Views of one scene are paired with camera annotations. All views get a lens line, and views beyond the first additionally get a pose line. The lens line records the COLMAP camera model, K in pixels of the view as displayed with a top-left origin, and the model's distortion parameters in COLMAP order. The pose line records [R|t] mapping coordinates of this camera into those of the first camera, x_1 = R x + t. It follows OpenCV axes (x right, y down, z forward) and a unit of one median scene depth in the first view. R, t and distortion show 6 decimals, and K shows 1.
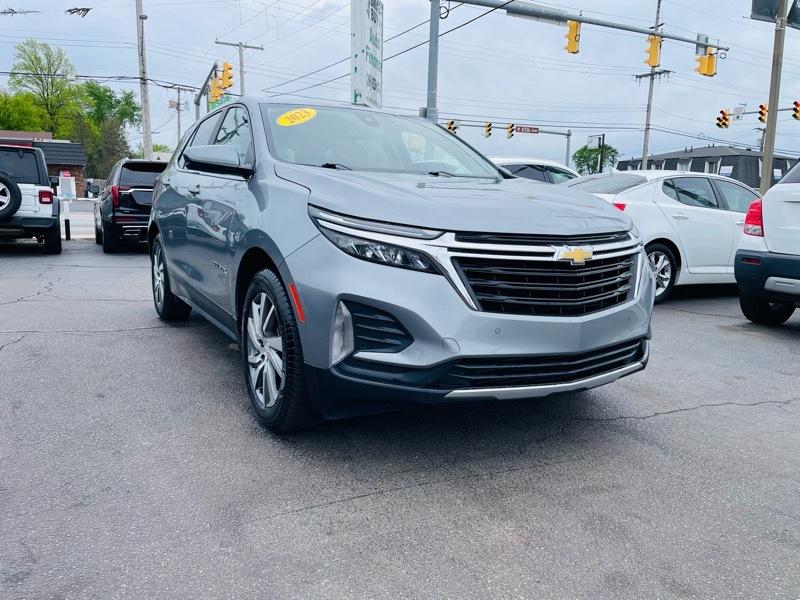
lens RADIAL K [[583.9, 0, 400.0], [0, 583.9, 300.0], [0, 0, 1]] dist [0.046279, -0.073854]
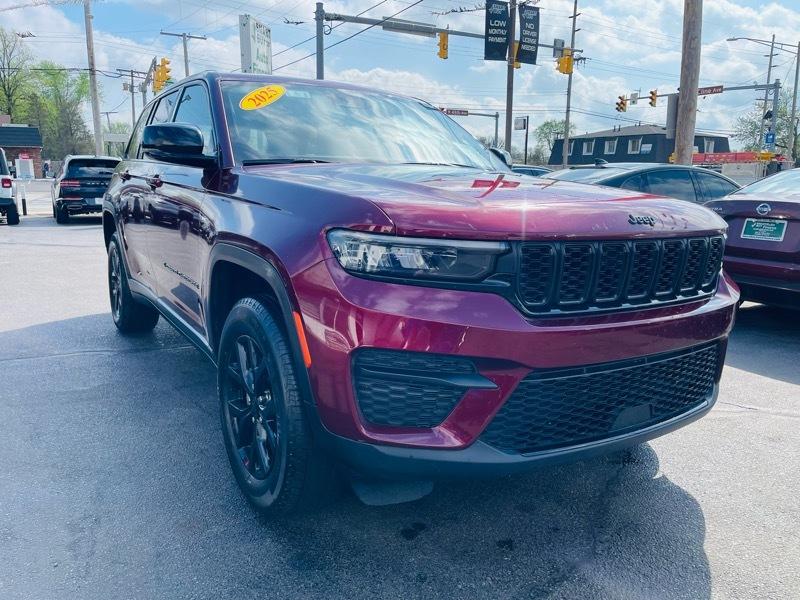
lens RADIAL K [[583.9, 0, 400.0], [0, 583.9, 300.0], [0, 0, 1]] dist [0.046279, -0.073854]
pose [[0.998914, -0.016696, 0.043493, 0.080227], [0.014964, 0.999093, 0.039853, 0.018060], [-0.044119, -0.039159, 0.998259, -0.133816]]
